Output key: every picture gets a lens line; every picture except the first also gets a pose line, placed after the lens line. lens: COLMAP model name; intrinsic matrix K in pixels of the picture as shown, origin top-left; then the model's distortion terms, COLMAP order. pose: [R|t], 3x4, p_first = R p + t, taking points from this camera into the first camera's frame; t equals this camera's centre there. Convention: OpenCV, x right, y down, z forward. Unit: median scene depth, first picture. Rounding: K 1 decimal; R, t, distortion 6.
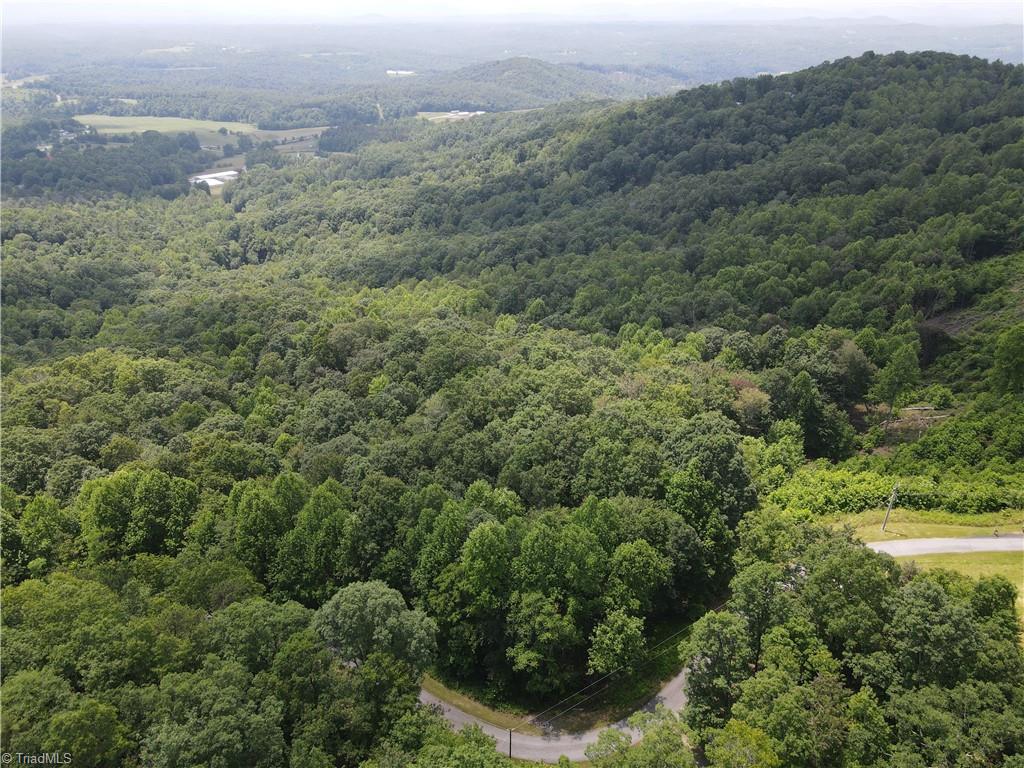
lens RADIAL K [[757.8, 0, 513.3], [0, 757.8, 377.6], [0, 0, 1]] dist [0.006742, 0.016428]
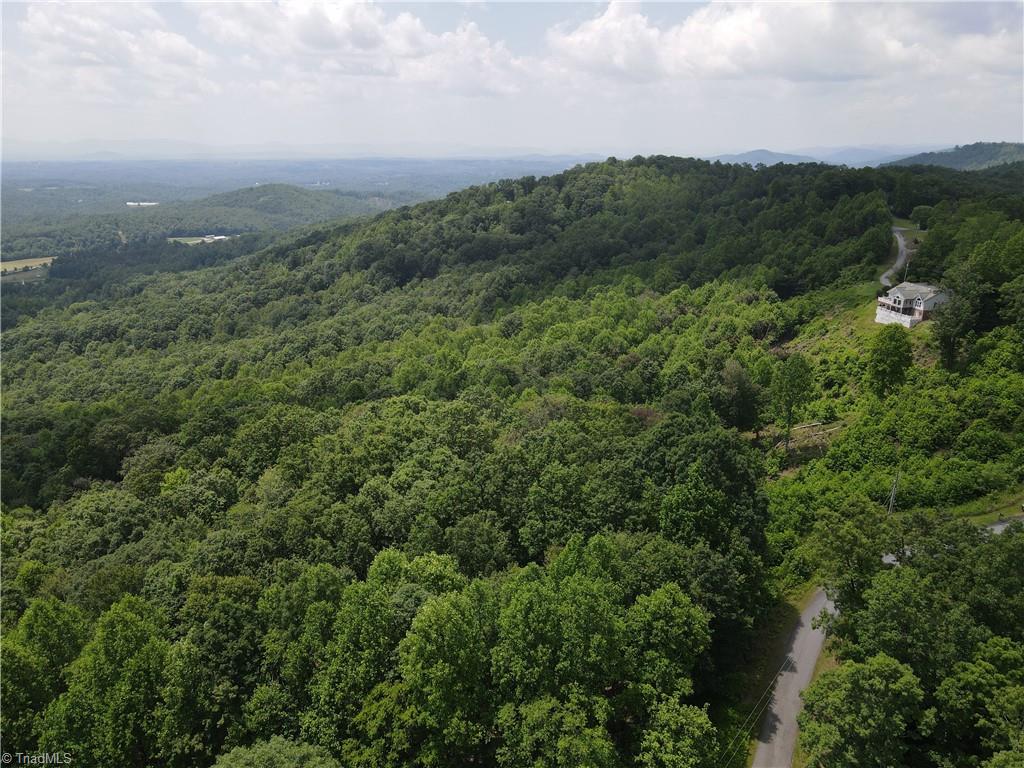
lens RADIAL K [[757.8, 0, 513.2], [0, 757.8, 376.0], [0, 0, 1]] dist [0.006742, 0.016428]
pose [[0.952136, -0.093408, 0.291053, -0.067744], [0.138370, 0.980731, -0.137912, 0.054807], [-0.272563, 0.171584, 0.946714, 0.192473]]
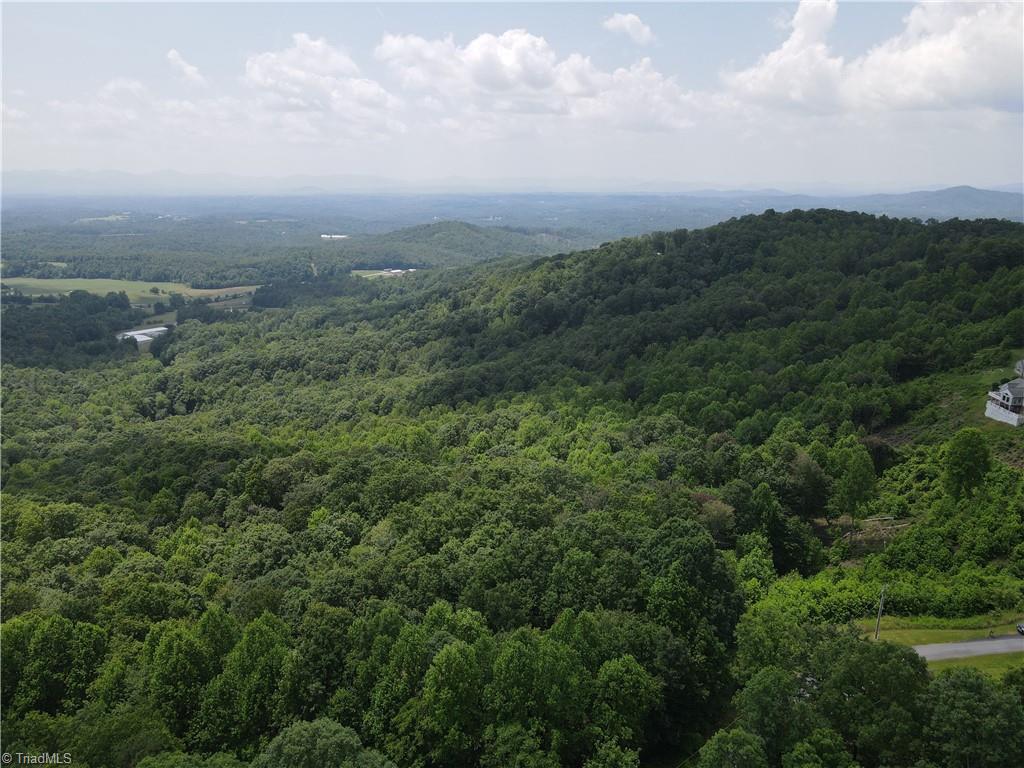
lens RADIAL K [[757.8, 0, 512.9], [0, 757.8, 375.1], [0, 0, 1]] dist [0.006742, 0.016428]
pose [[0.995788, -0.024193, 0.088434, -0.017839], [0.041493, 0.979041, -0.199391, 0.032219], [-0.081757, 0.202221, 0.975921, 0.039791]]
